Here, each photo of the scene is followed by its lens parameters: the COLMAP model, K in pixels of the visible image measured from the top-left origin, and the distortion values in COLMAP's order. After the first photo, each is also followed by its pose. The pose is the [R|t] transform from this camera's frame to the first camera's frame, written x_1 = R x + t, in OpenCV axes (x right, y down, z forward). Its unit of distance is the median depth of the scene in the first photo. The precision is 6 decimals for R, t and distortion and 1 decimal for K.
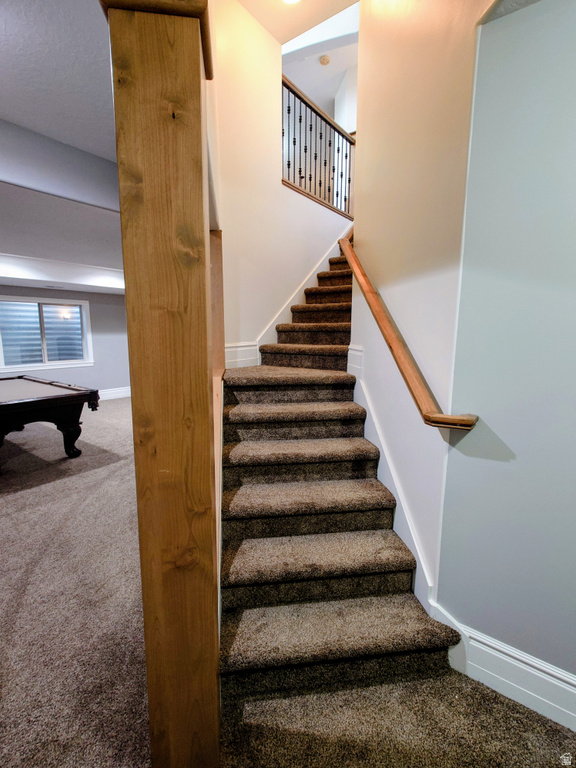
lens RADIAL K [[367.9, 0, 288.1], [0, 367.9, 384.9], [0, 0, 1]] dist [0.007660, -0.002943]
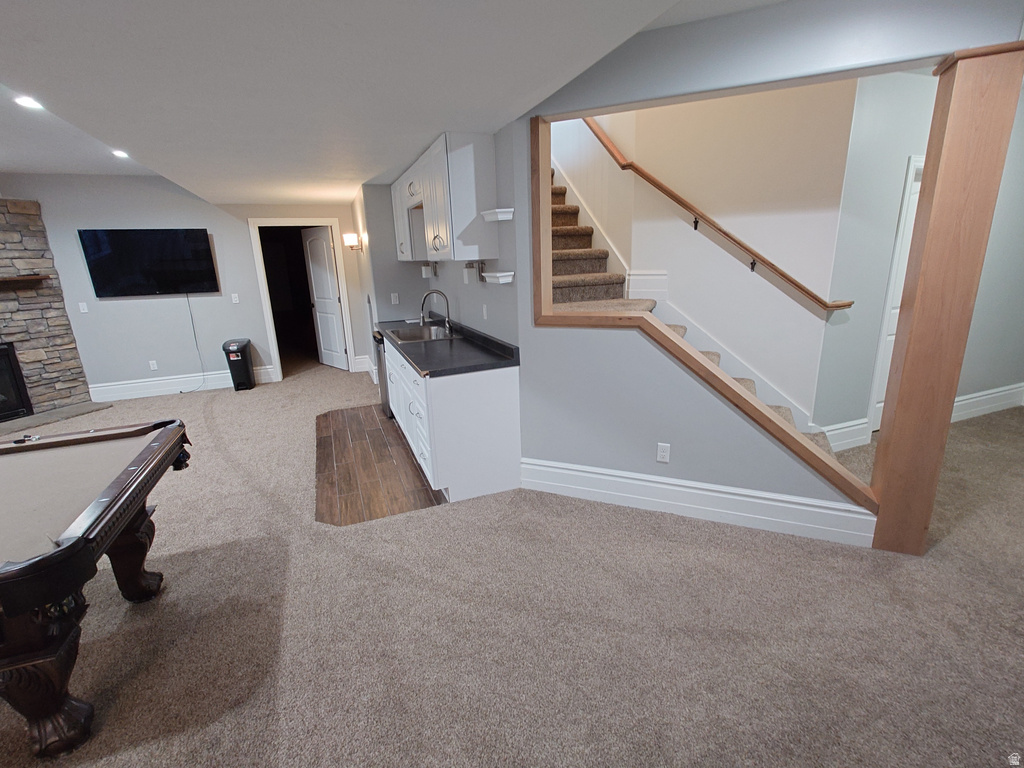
lens RADIAL K [[490.5, 0, 520.7], [0, 490.5, 382.2], [0, 0, 1]] dist [0.007660, -0.002943]
pose [[0.516277, -0.234947, 0.823564, -1.092814], [0.160120, 0.971158, 0.176677, -0.092379], [-0.841320, 0.040655, 0.539006, 0.506209]]
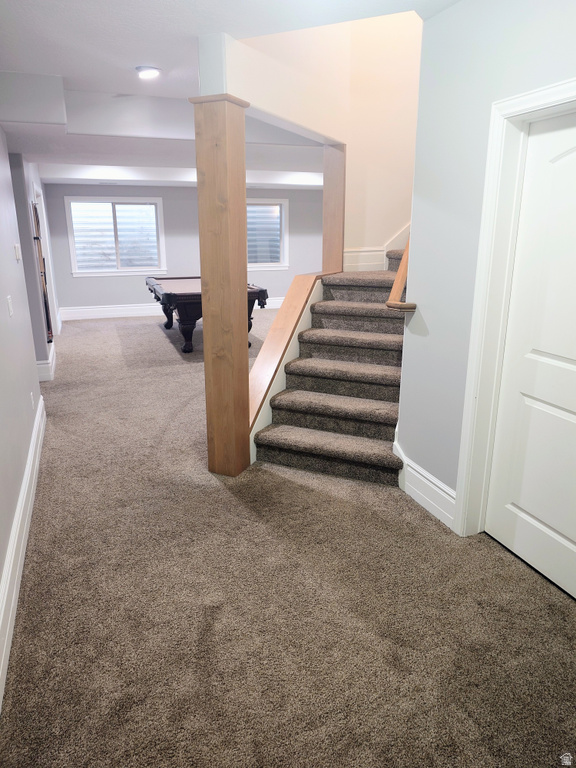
lens RADIAL K [[546.0, 0, 286.4], [0, 546.0, 382.3], [0, 0, 1]] dist [-0.020059, -0.001733]
pose [[0.840958, 0.146776, -0.520814, 0.595652], [-0.077008, 0.985175, 0.153298, 0.046869], [0.535593, -0.088810, 0.839793, -0.505334]]
